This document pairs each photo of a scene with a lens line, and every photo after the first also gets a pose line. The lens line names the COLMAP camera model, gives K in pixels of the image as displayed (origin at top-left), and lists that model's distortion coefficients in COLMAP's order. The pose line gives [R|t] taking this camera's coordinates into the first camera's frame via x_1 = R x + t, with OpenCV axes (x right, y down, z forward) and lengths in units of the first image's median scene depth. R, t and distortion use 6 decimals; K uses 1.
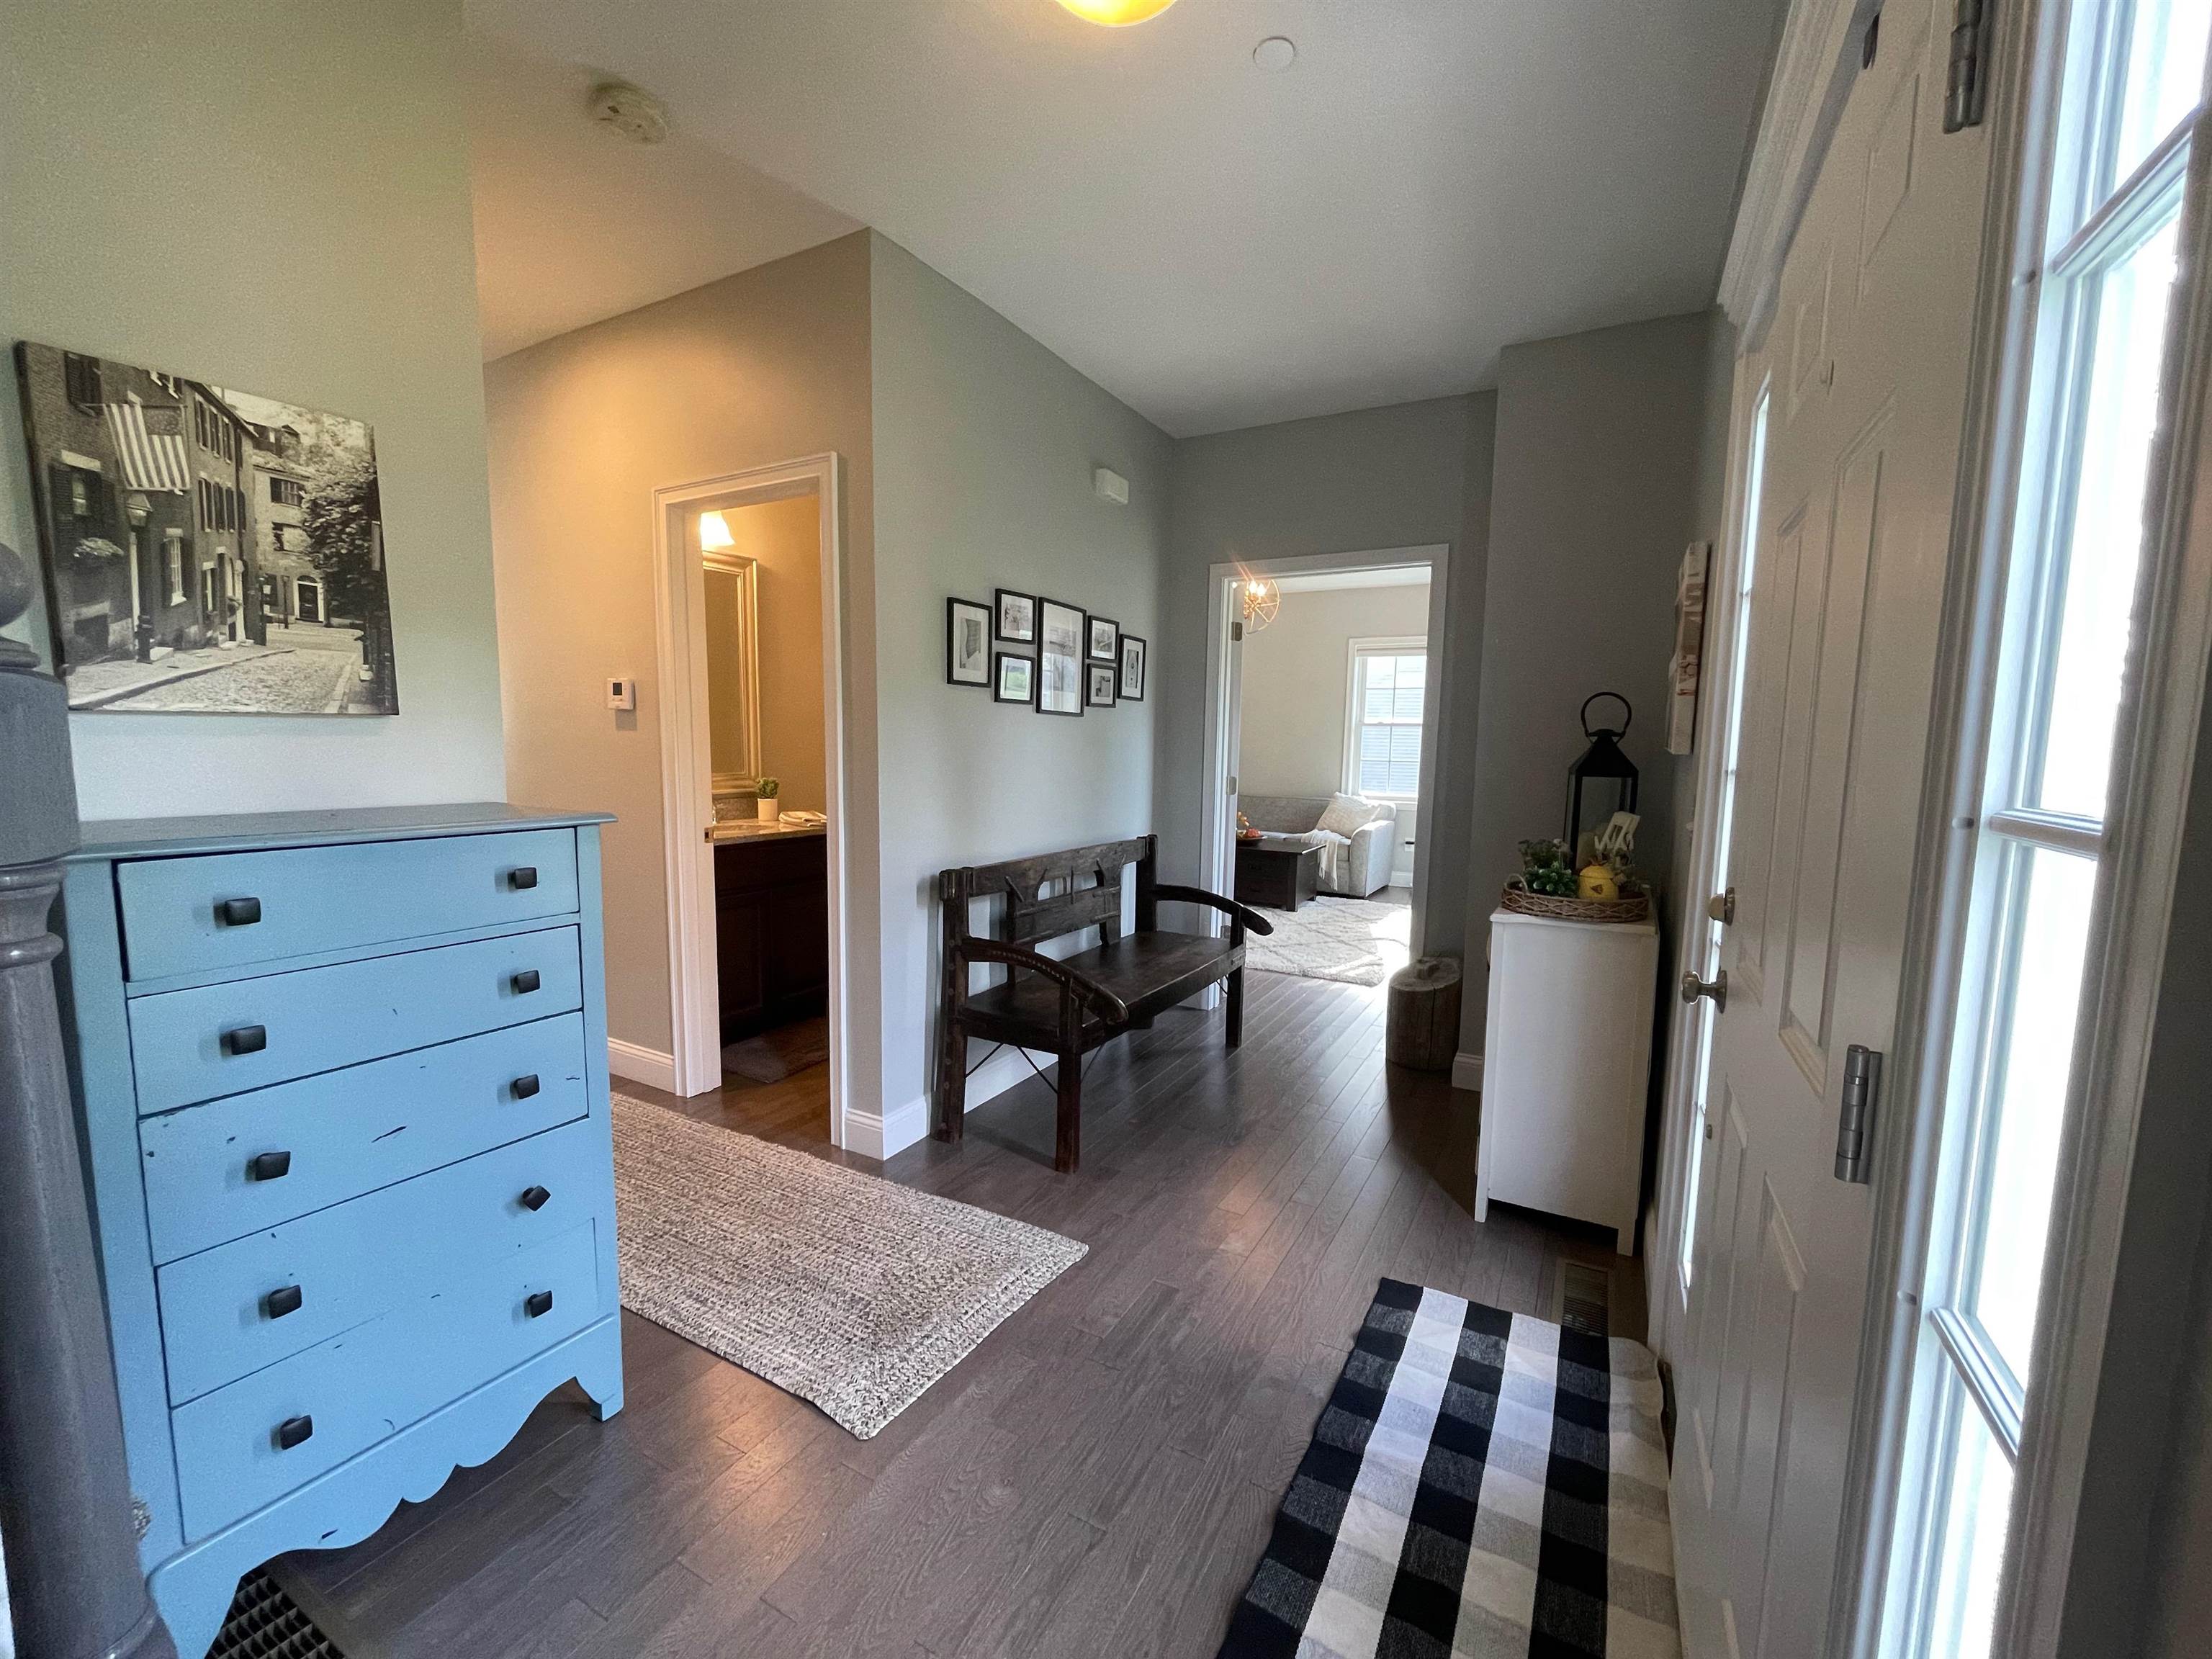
lens RADIAL K [[897.0, 0, 1106.6], [0, 897.0, 836.9], [0, 0, 1]] dist [-0.007530, 0.003107]
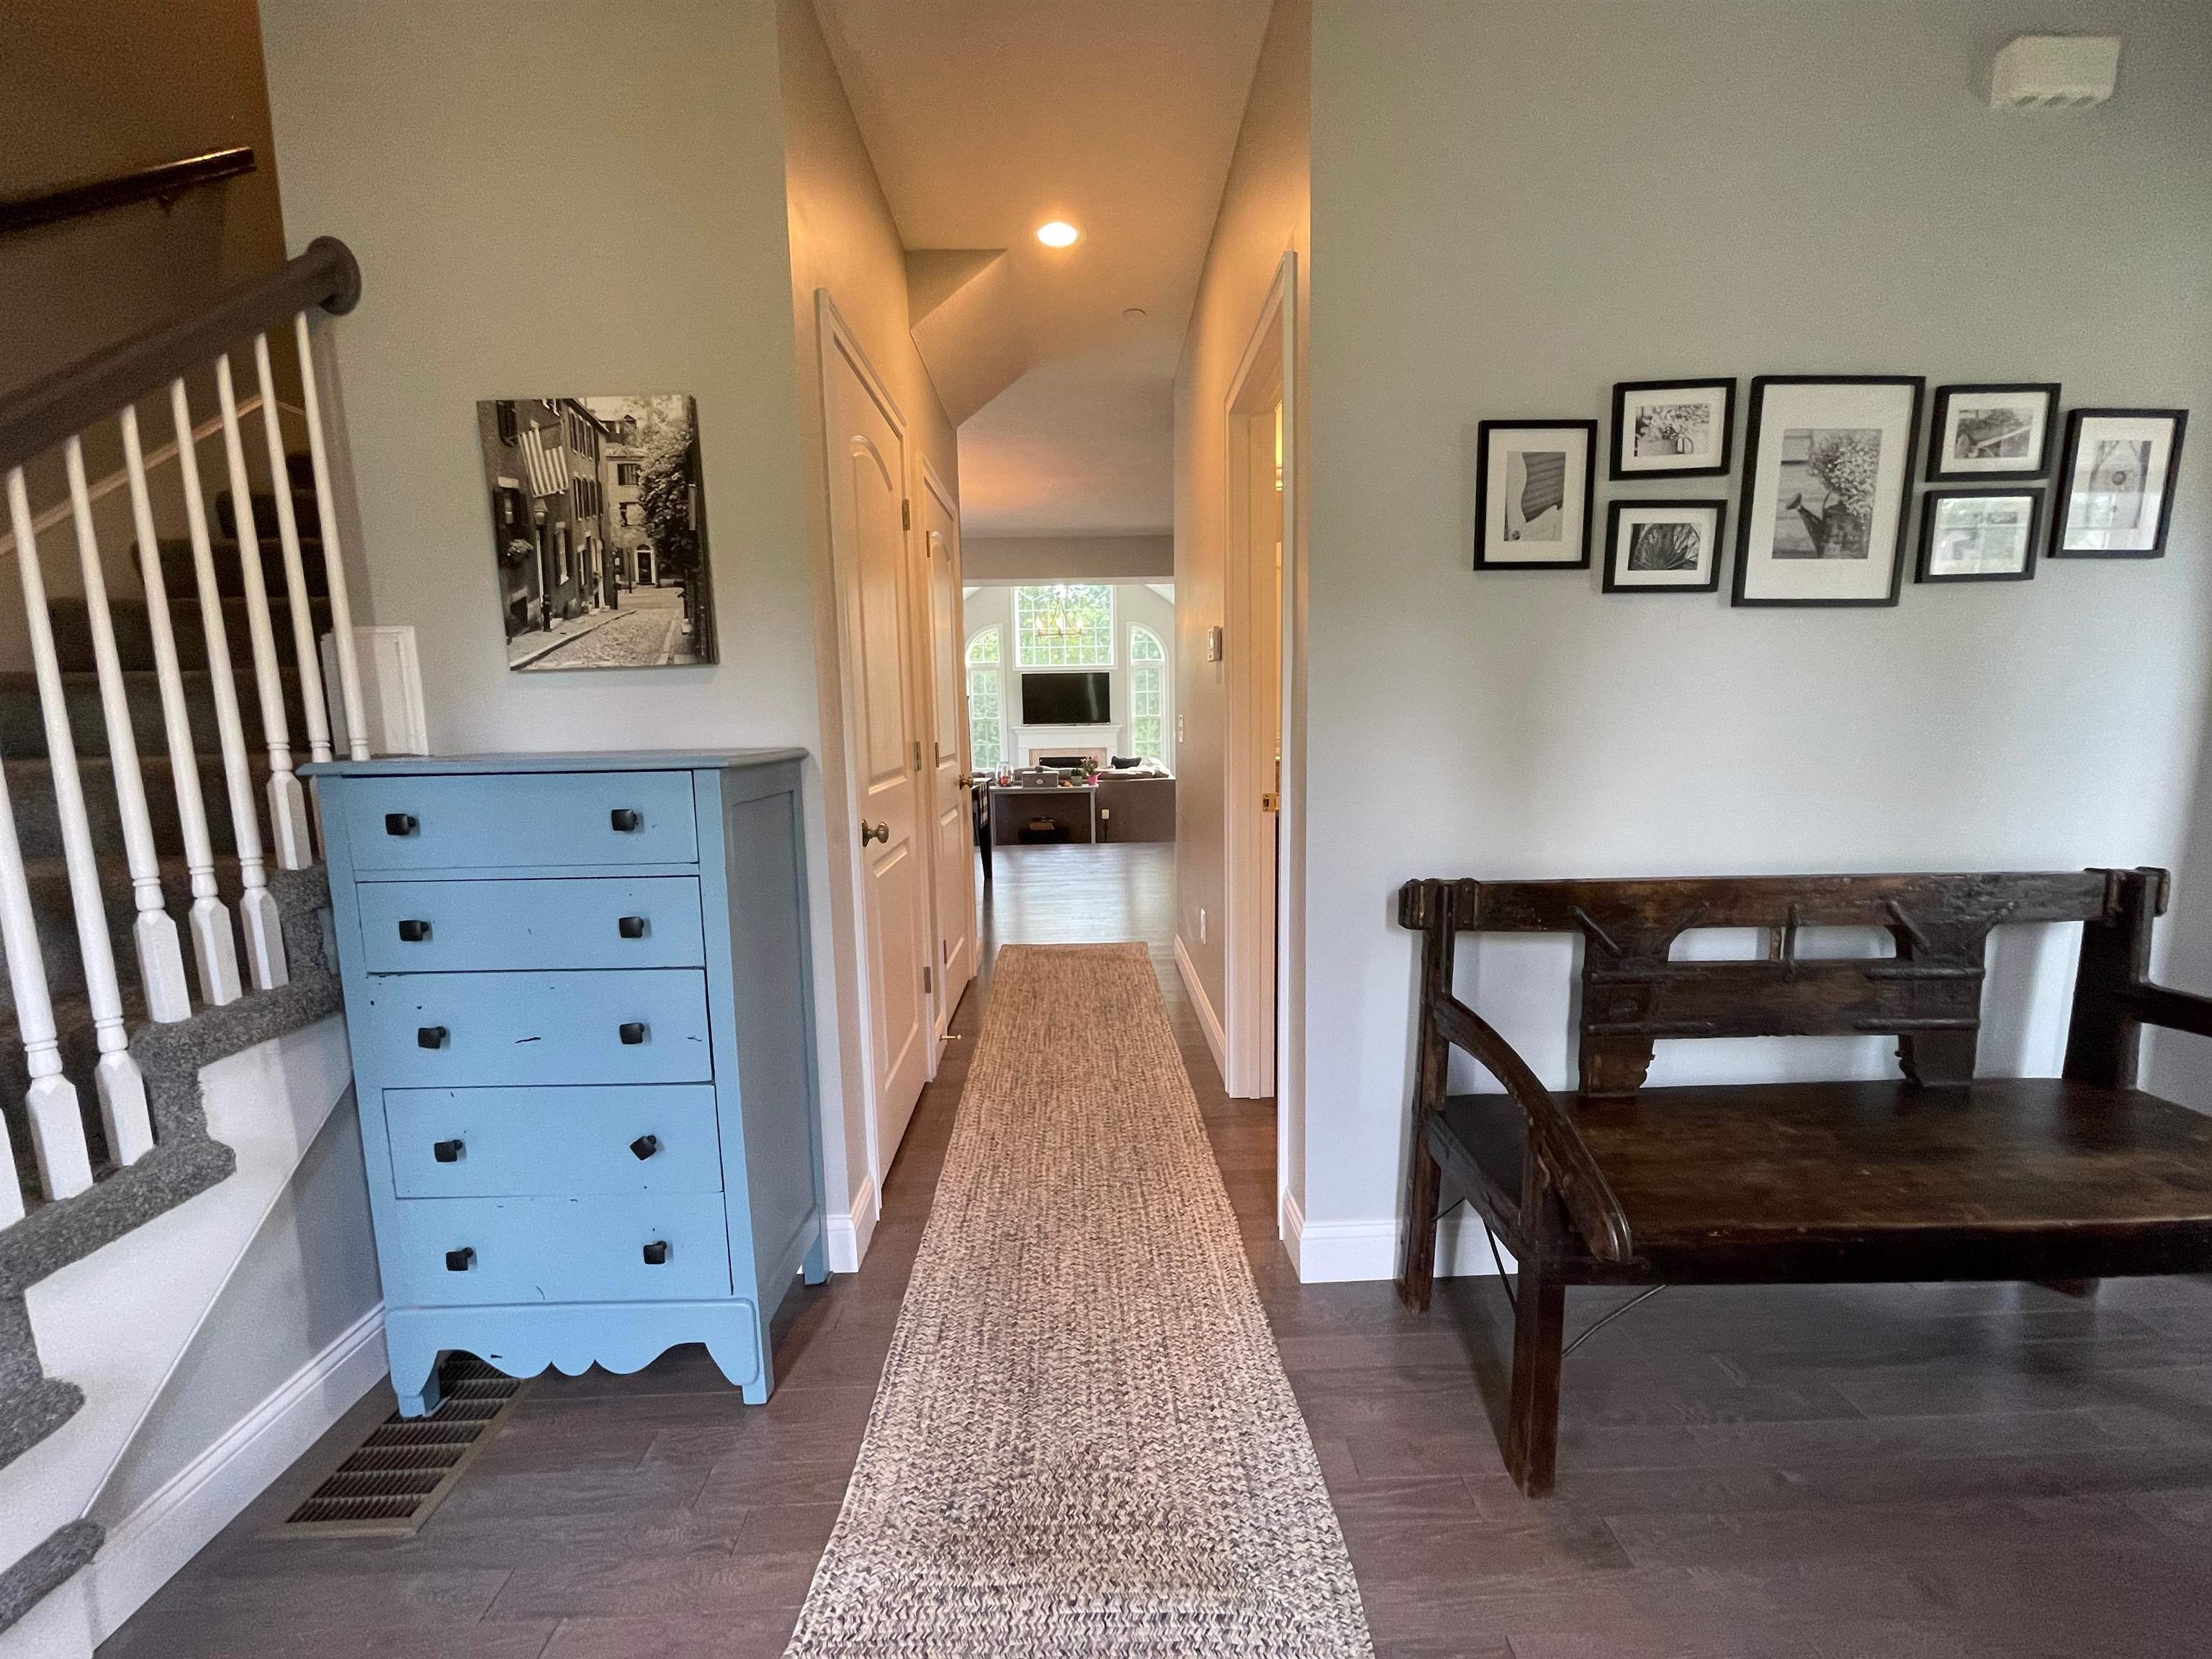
lens RADIAL K [[897.0, 0, 1105.3], [0, 897.0, 835.2], [0, 0, 1]] dist [-0.007530, 0.003107]
pose [[0.509685, 0.090742, -0.855562, 0.280745], [-0.066269, 0.995609, 0.066116, -0.023075], [0.857805, 0.022999, 0.513460, 0.605583]]
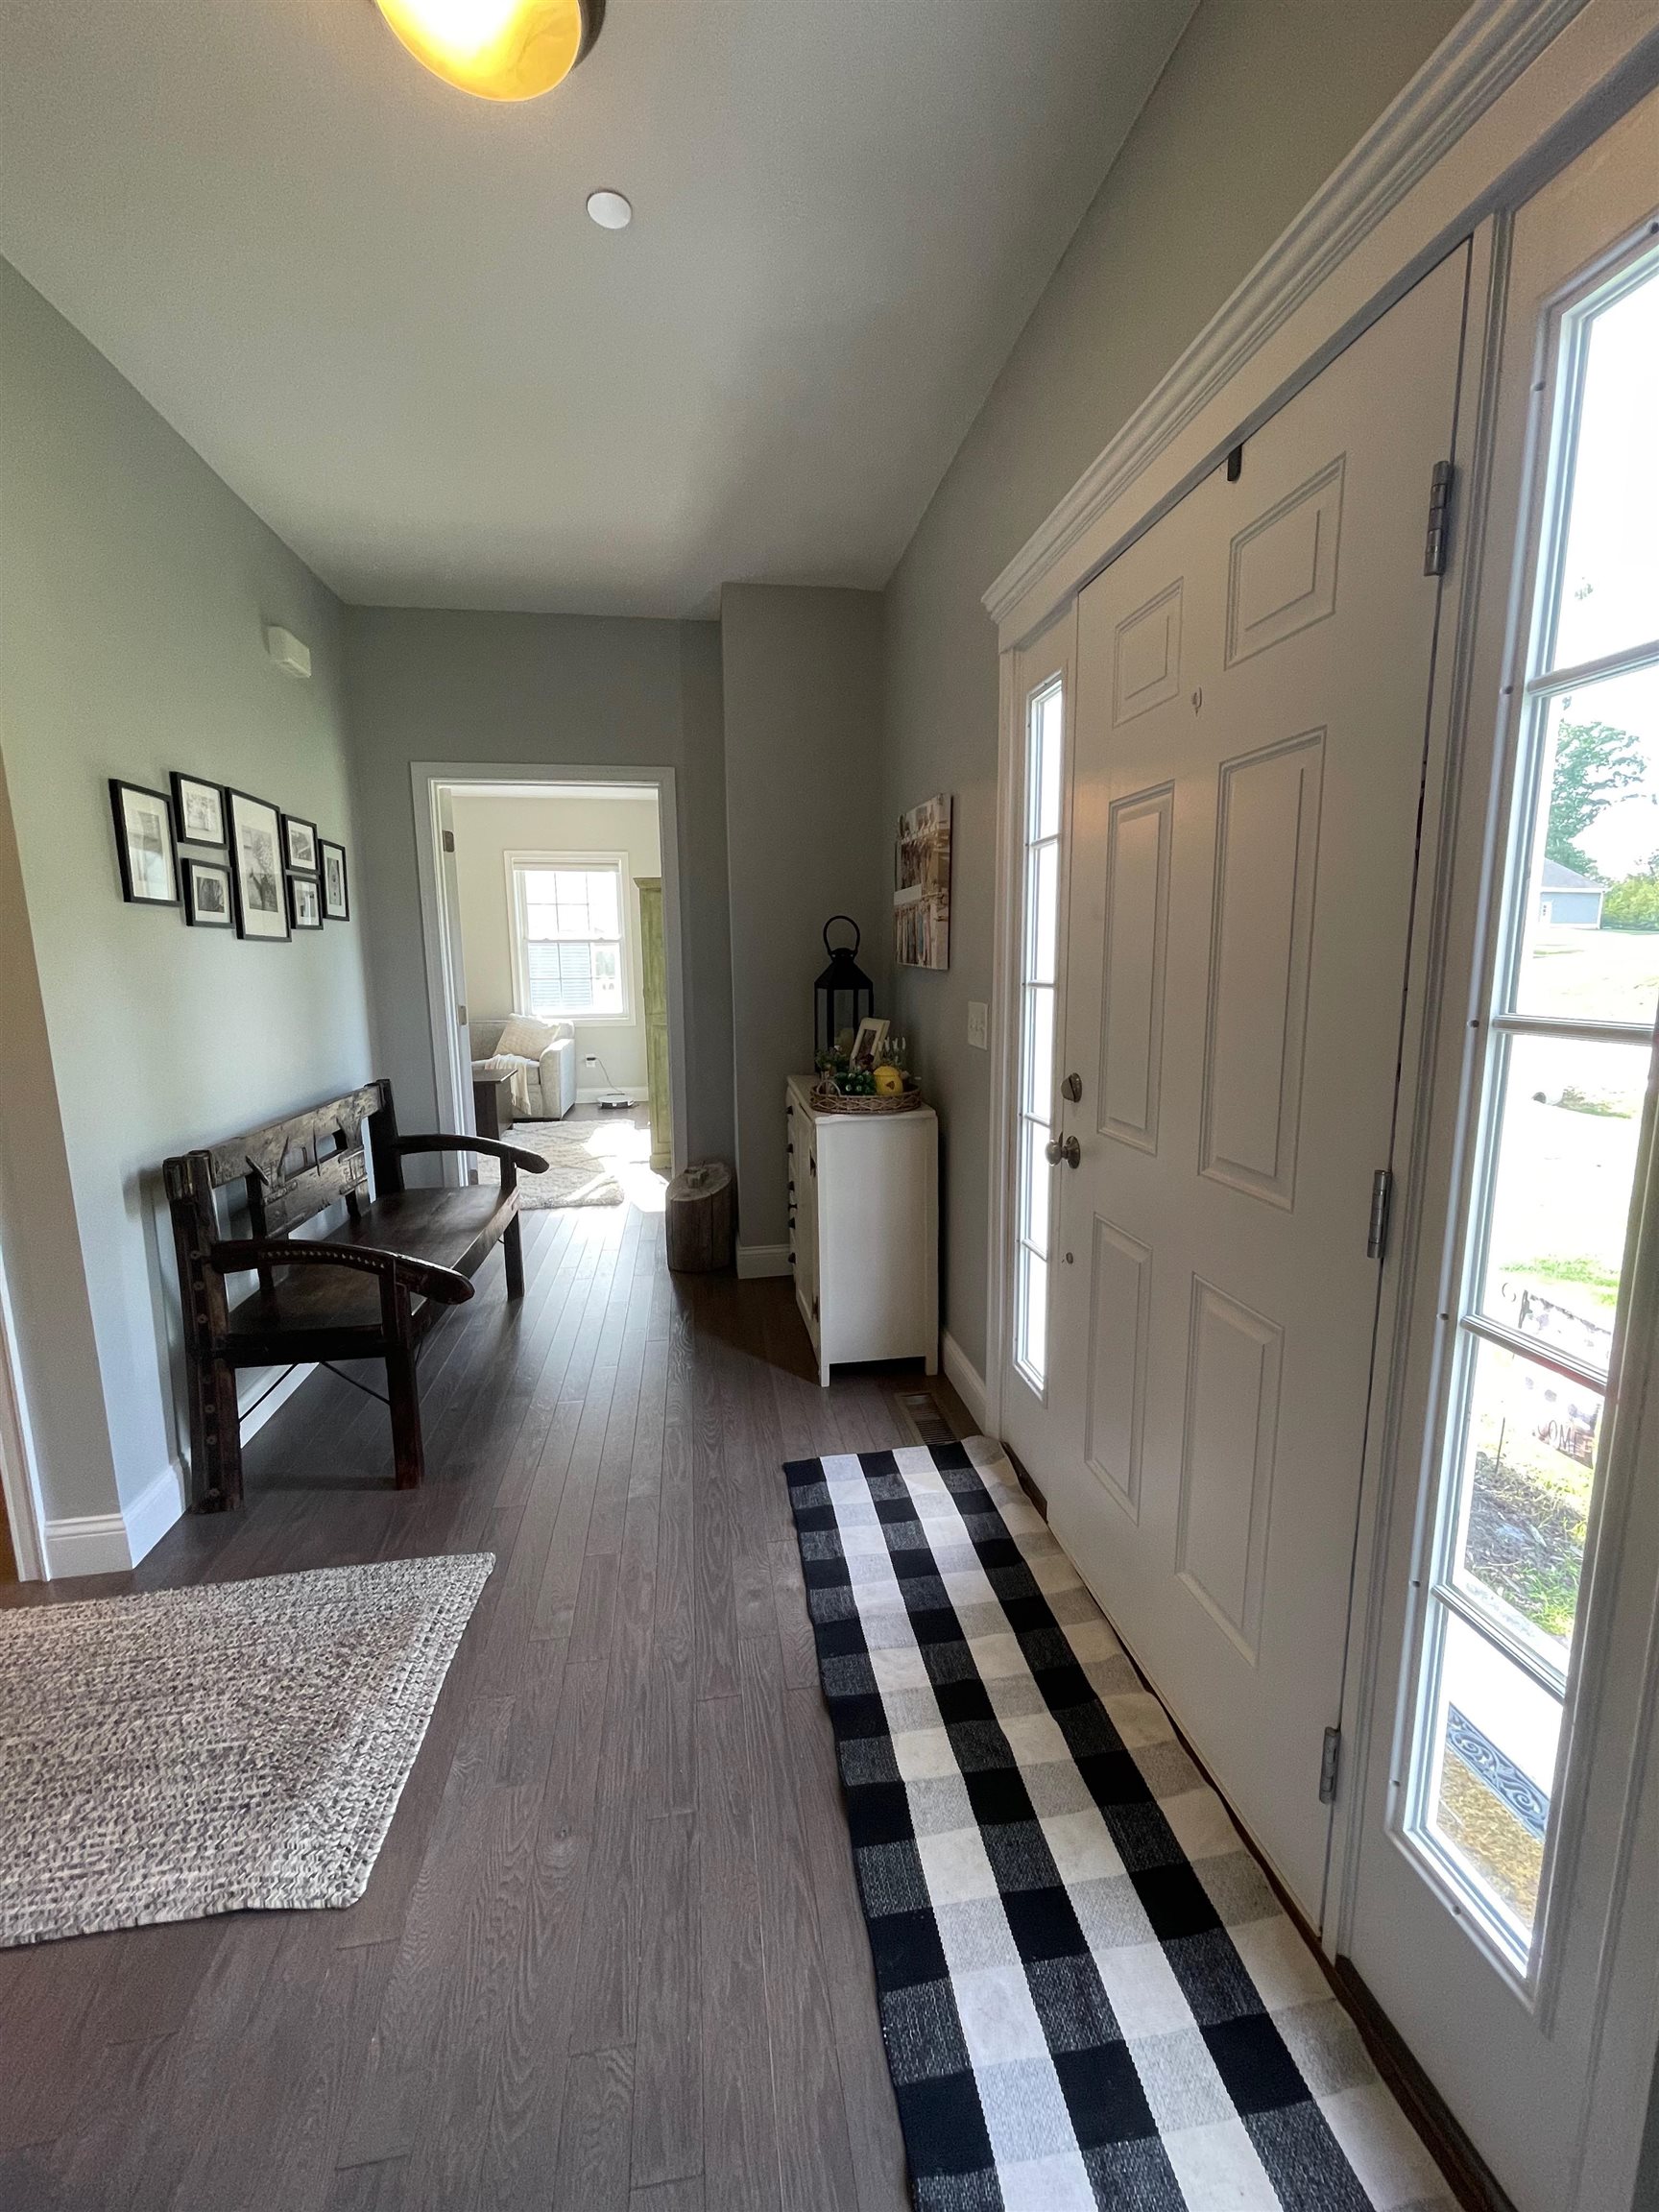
lens RADIAL K [[897.0, 0, 838.1], [0, 897.0, 1104.7], [0, 0, 1]] dist [-0.007530, 0.003107]
pose [[0.782036, -0.126008, 0.610362, -0.235066], [0.089354, 0.991899, 0.090290, -0.029707], [-0.616795, -0.016072, 0.786960, 0.105283]]
